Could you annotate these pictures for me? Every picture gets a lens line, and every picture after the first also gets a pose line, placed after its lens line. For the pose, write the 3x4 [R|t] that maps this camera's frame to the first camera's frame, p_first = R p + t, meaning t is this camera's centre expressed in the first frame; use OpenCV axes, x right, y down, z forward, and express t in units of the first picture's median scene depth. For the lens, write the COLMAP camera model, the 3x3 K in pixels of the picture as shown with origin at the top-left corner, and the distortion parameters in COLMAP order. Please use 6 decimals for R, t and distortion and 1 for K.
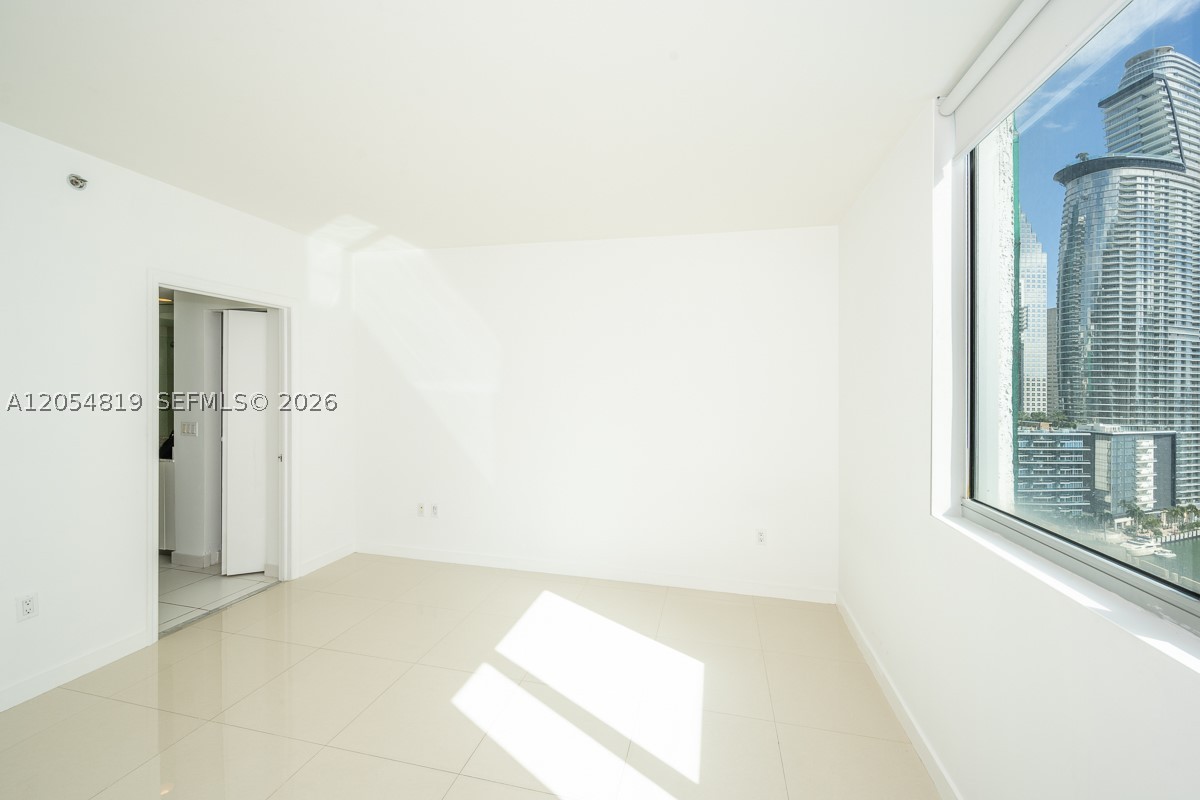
lens RADIAL K [[479.6, 0, 604.2], [0, 479.6, 395.0], [0, 0, 1]] dist [0.001468, 0.000270]
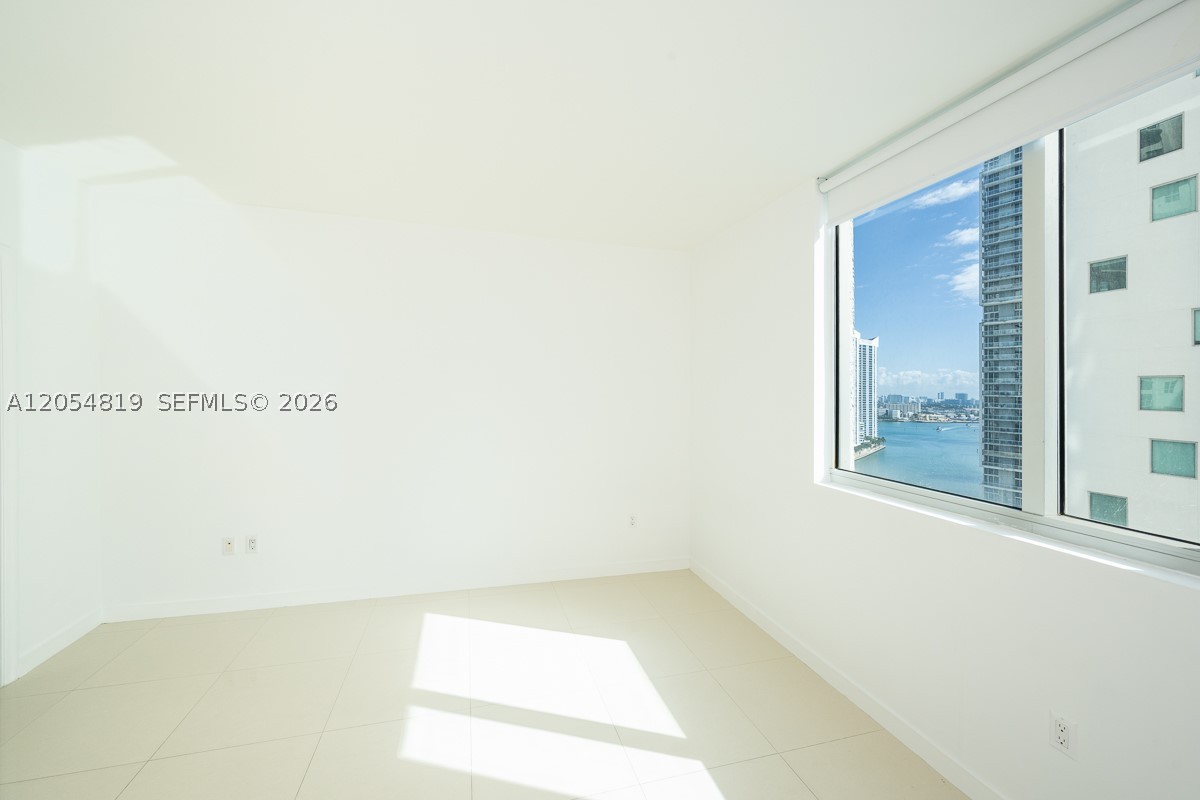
lens RADIAL K [[479.6, 0, 604.2], [0, 479.6, 395.0], [0, 0, 1]] dist [0.001468, 0.000270]
pose [[0.870661, -0.001635, 0.491881, -0.351266], [-0.000370, 0.999992, 0.003979, -0.003836], [-0.491884, -0.003647, 0.870653, 0.073198]]
